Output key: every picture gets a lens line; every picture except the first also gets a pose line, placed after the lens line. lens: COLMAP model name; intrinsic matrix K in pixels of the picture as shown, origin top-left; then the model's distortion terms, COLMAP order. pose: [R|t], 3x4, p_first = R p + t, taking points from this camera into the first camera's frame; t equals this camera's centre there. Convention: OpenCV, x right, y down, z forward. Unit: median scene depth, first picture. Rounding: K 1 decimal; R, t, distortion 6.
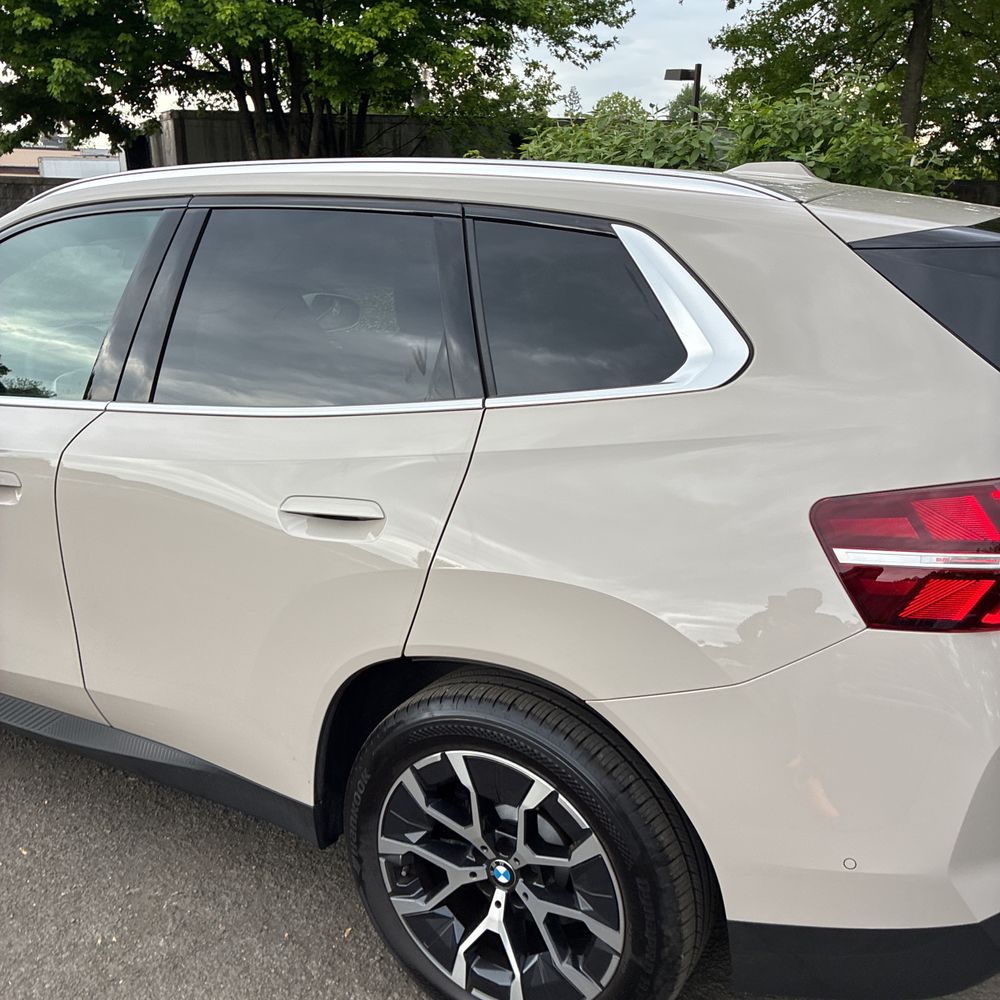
lens RADIAL K [[1007.7, 0, 506.1], [0, 1007.7, 507.5], [0, 0, 1]] dist [0.012947, 0.000000]
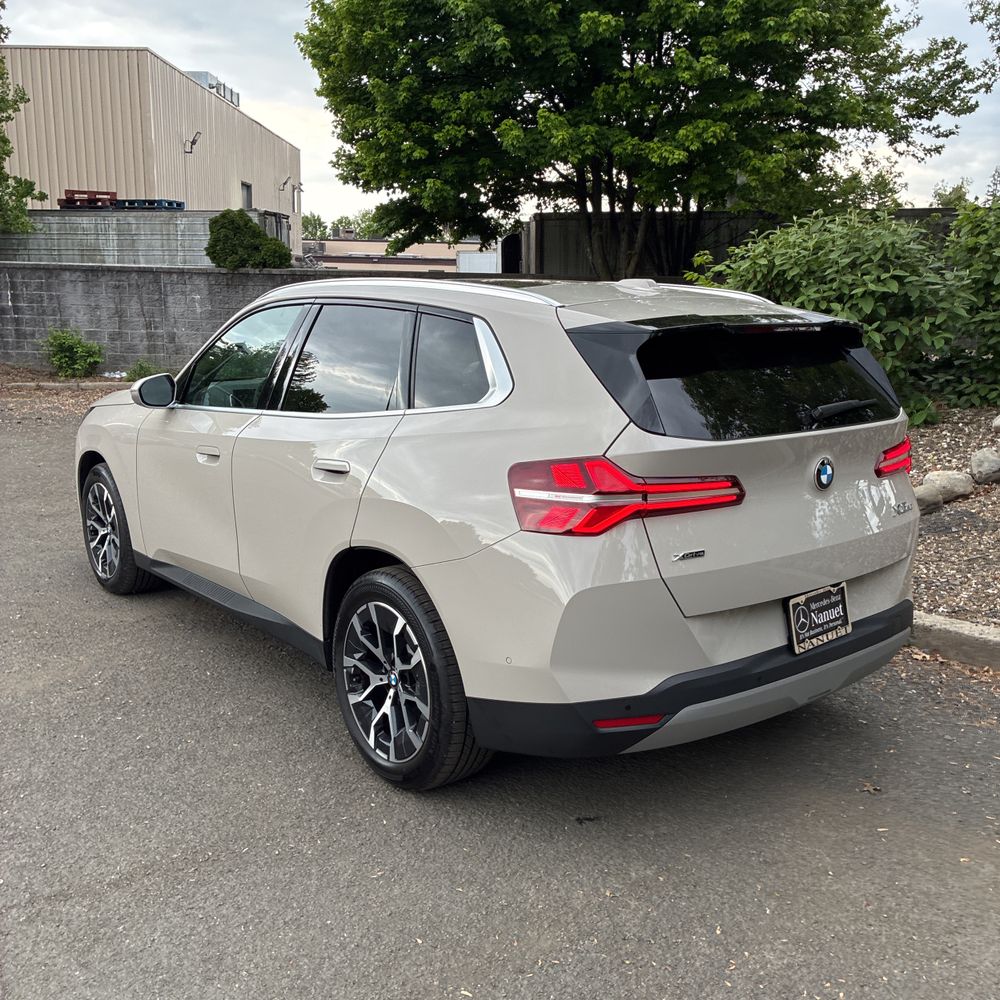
lens RADIAL K [[1007.7, 0, 497.0], [0, 1007.7, 484.0], [0, 0, 1]] dist [0.012947, 0.000000]
pose [[0.929125, 0.071820, -0.362724, 0.111865], [-0.108212, 0.990822, -0.081002, 0.021730], [0.353578, 0.114512, 0.928369, -0.086166]]
